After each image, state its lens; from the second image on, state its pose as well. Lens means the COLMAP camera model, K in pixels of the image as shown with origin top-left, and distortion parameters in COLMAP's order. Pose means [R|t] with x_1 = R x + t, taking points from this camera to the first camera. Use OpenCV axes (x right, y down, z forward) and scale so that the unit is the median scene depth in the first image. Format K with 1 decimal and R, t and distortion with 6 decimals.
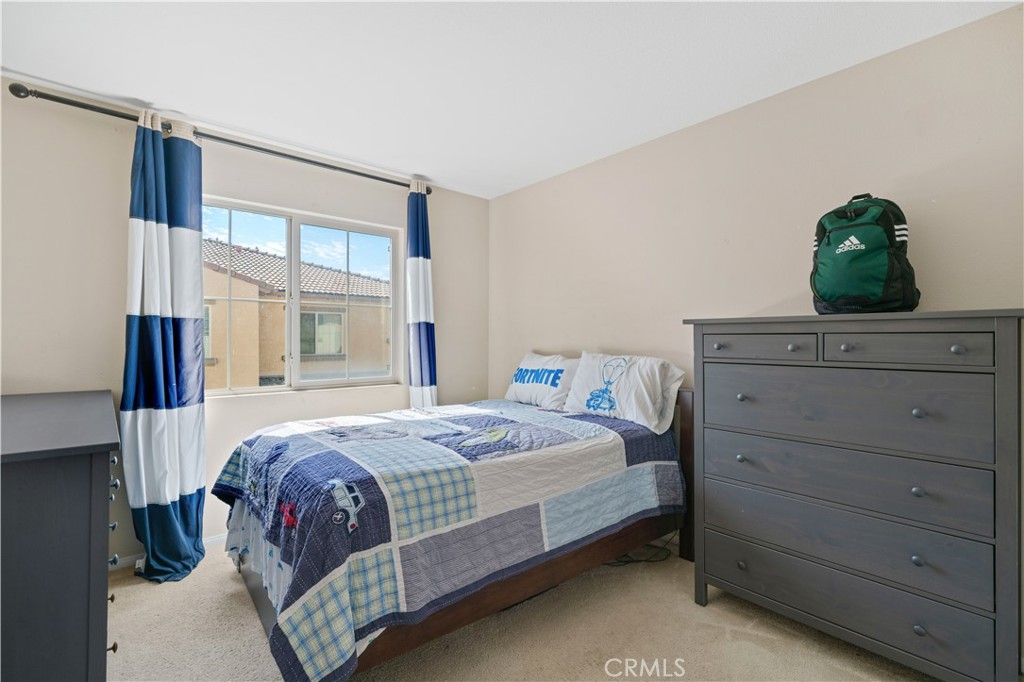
lens RADIAL K [[471.8, 0, 514.9], [0, 471.8, 343.4], [0, 0, 1]] dist [-0.001373, -0.000133]
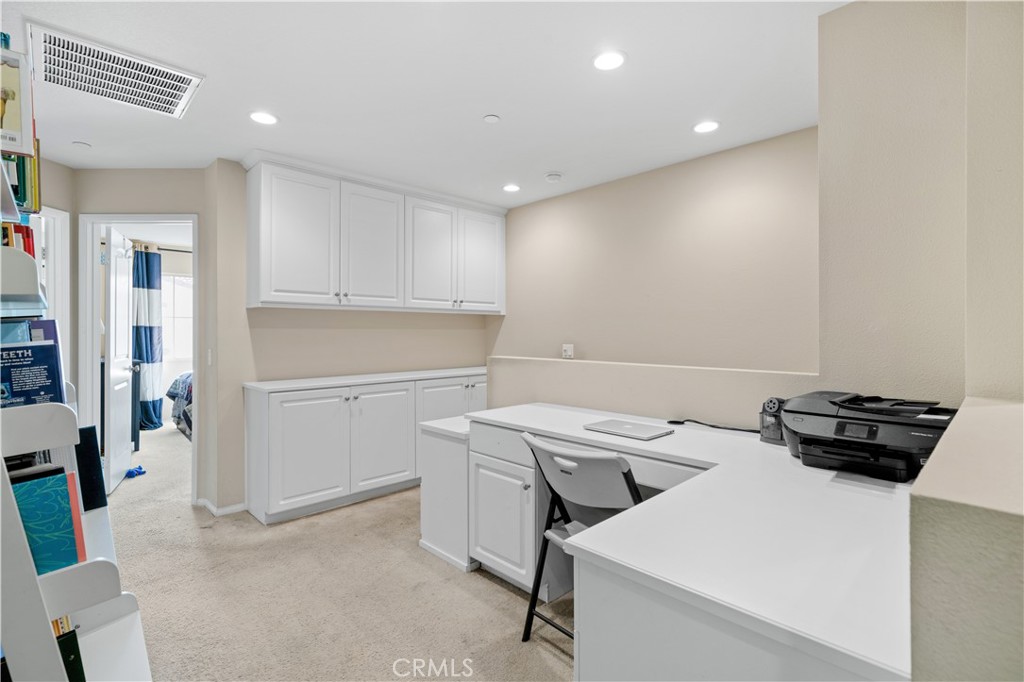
lens RADIAL K [[471.8, 0, 508.5], [0, 471.8, 340.9], [0, 0, 1]] dist [-0.001373, -0.000133]
pose [[0.998202, 0.000120, 0.059935, 0.991173], [-0.000435, 0.999986, 0.005245, 0.007405], [-0.059933, -0.005262, 0.998189, -1.557970]]
